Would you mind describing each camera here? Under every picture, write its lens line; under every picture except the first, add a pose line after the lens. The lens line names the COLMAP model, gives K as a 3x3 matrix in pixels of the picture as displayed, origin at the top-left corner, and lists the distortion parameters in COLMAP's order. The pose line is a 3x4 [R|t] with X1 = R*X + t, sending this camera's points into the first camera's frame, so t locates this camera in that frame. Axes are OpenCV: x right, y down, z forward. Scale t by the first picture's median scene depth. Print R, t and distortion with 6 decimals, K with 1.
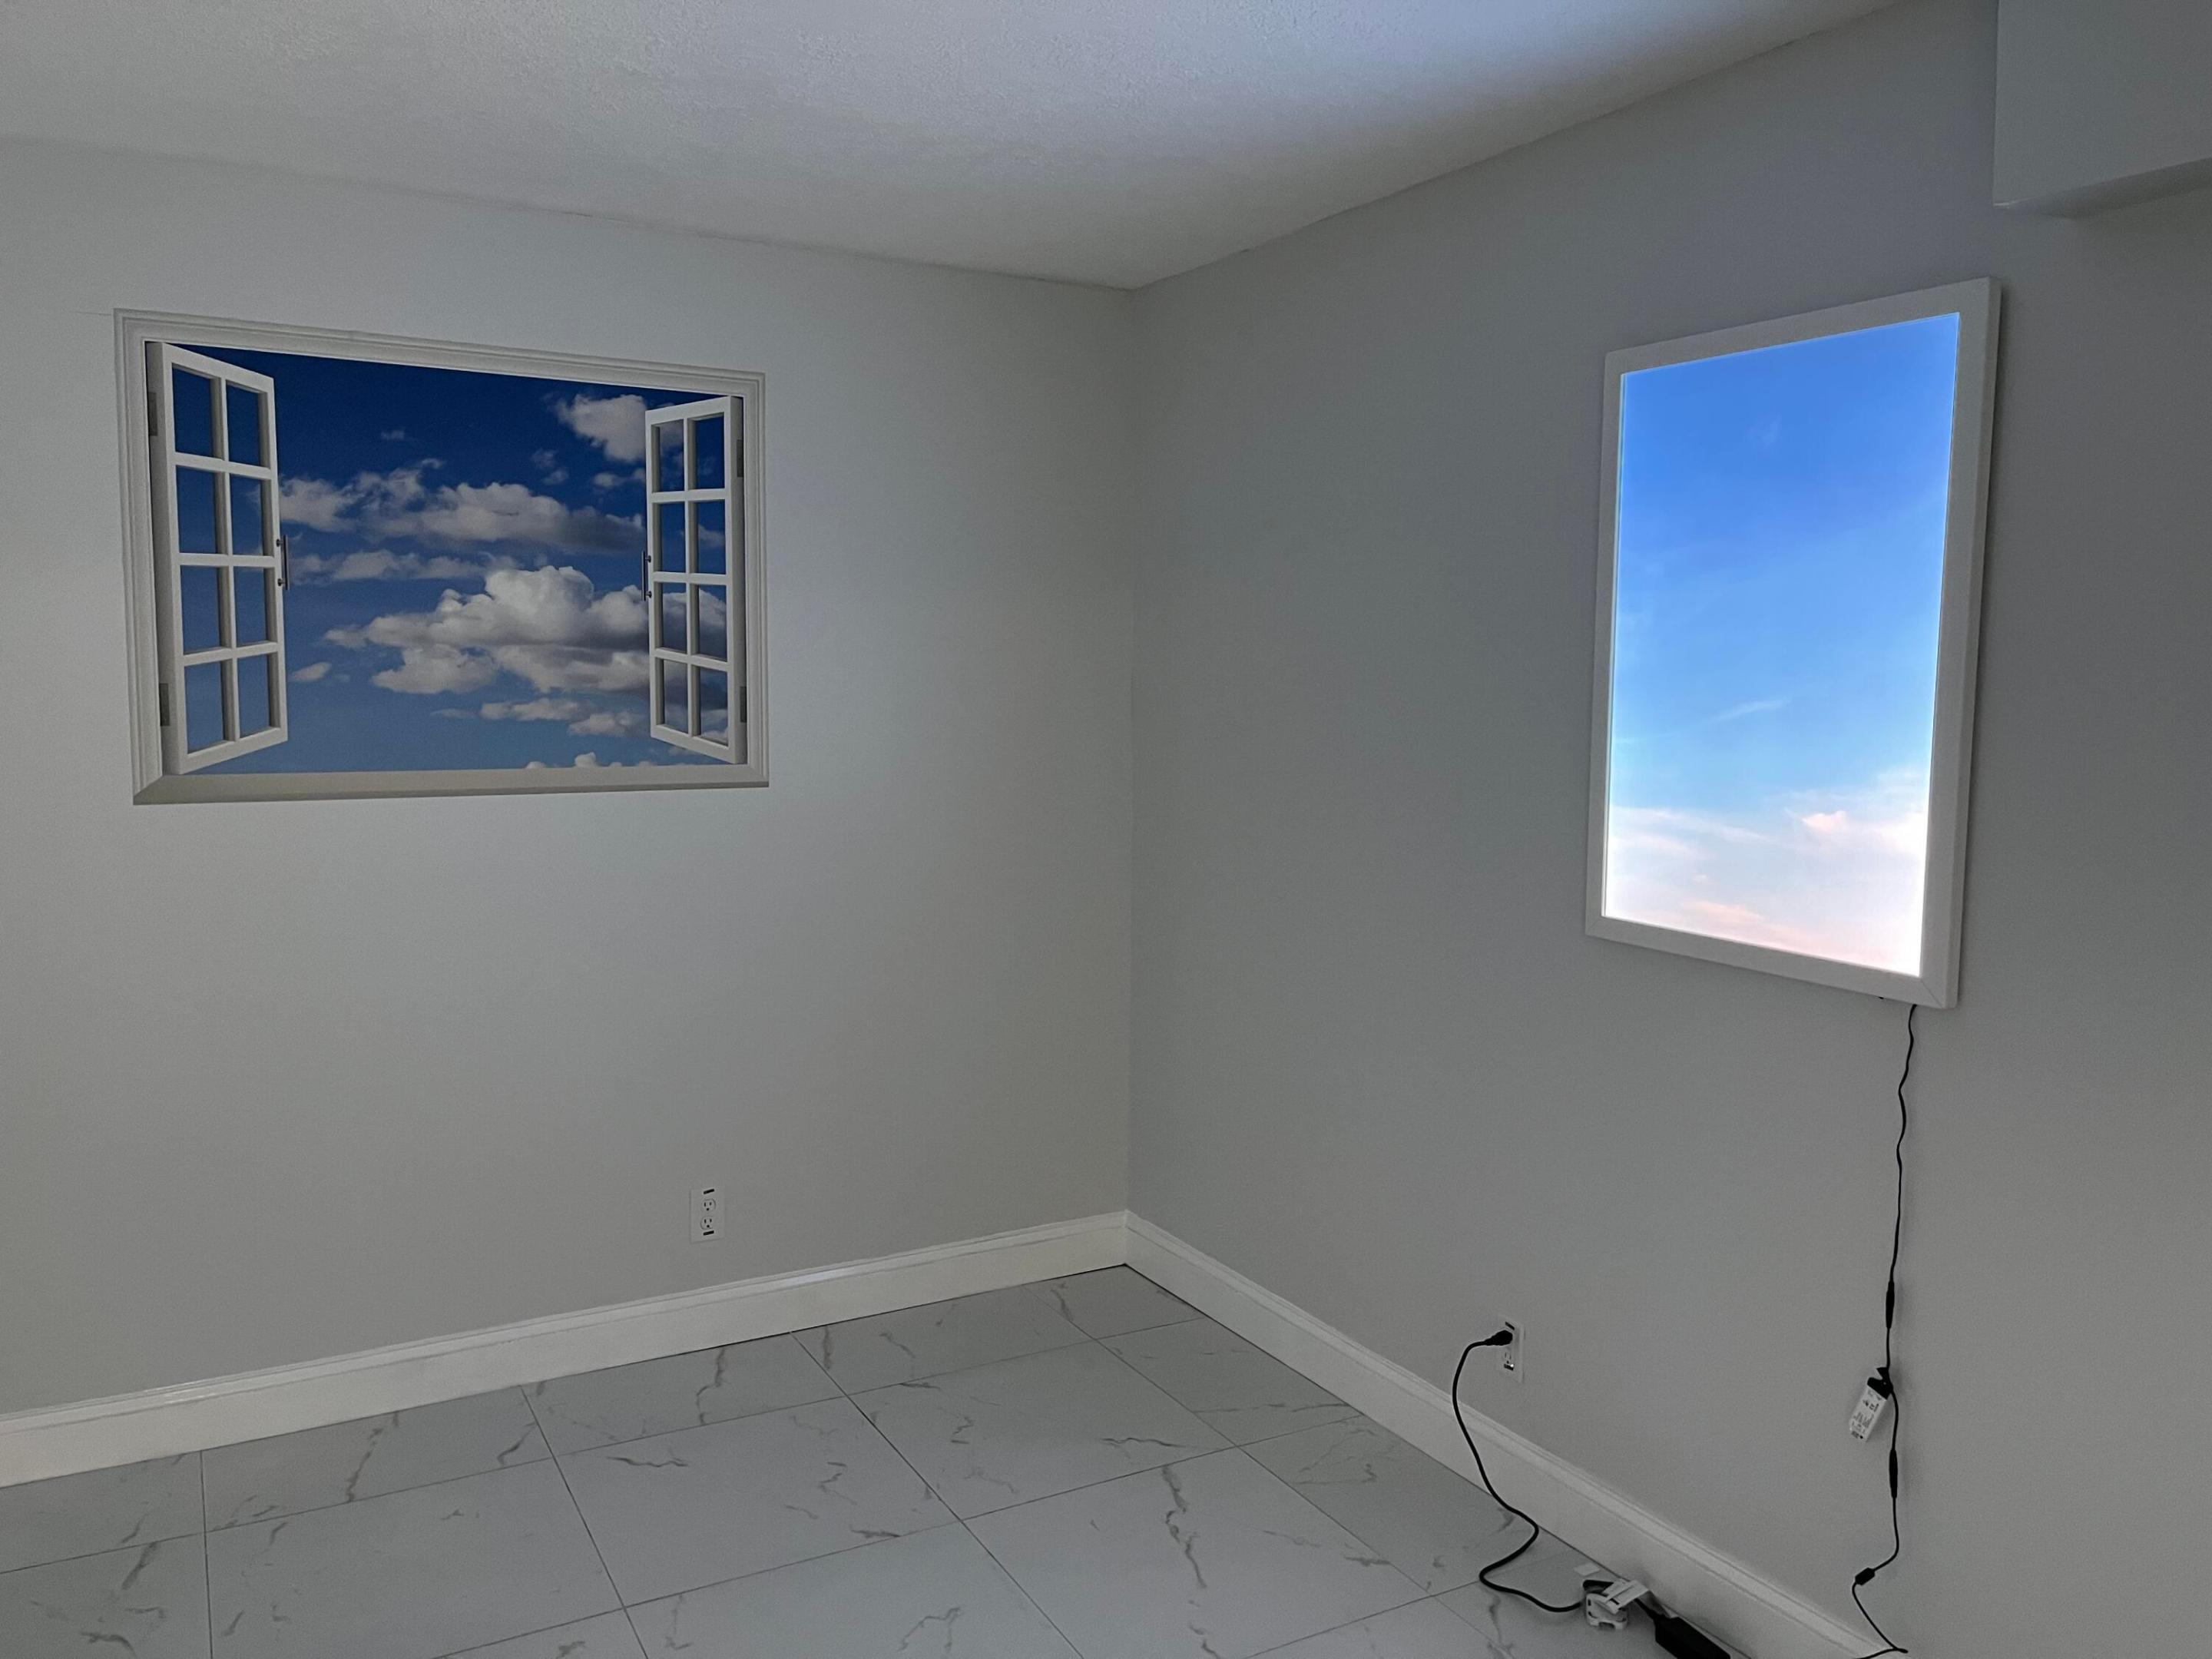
lens RADIAL K [[1690.5, 0, 1115.1], [0, 1690.5, 816.9], [0, 0, 1]] dist [0.036633, 0.001978]
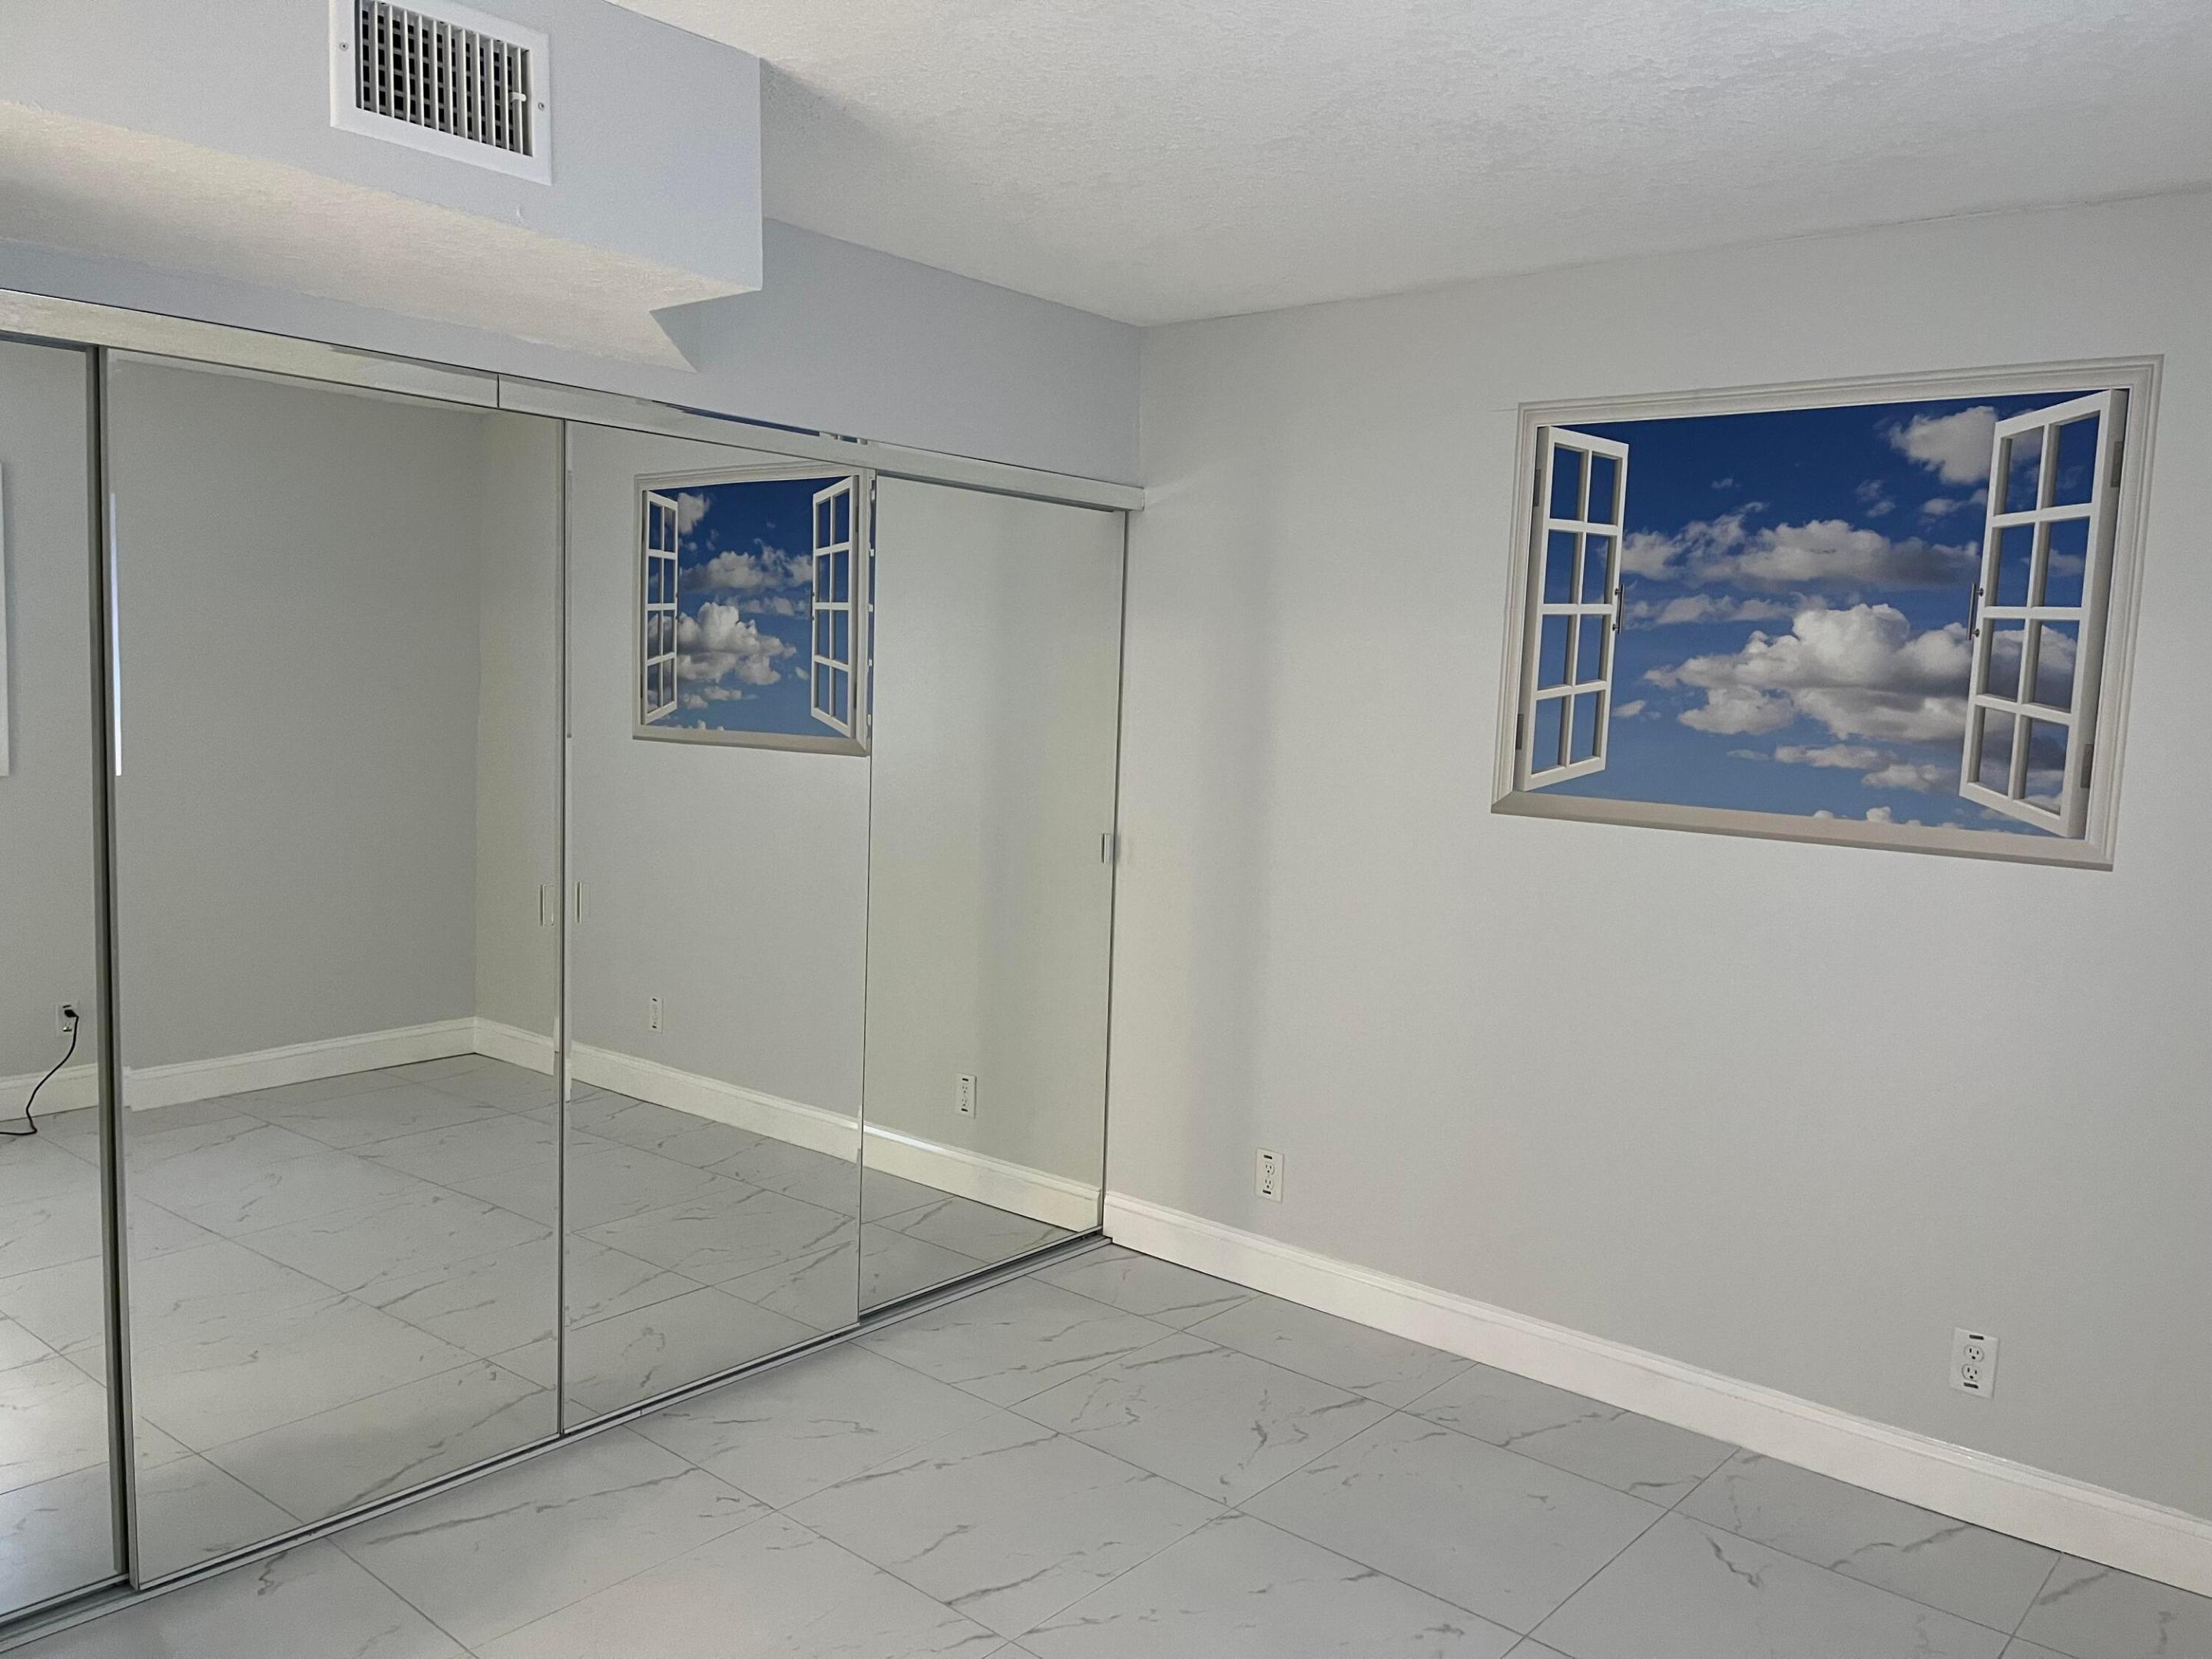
lens RADIAL K [[1687.0, 0, 1106.0], [0, 1687.0, 829.5], [0, 0, 1]] dist [0.035472, -0.002616]
pose [[0.351621, 0.092445, -0.931567, 0.410549], [-0.125249, 0.990811, 0.051048, -0.020602], [0.927726, 0.098728, 0.359968, 0.292796]]
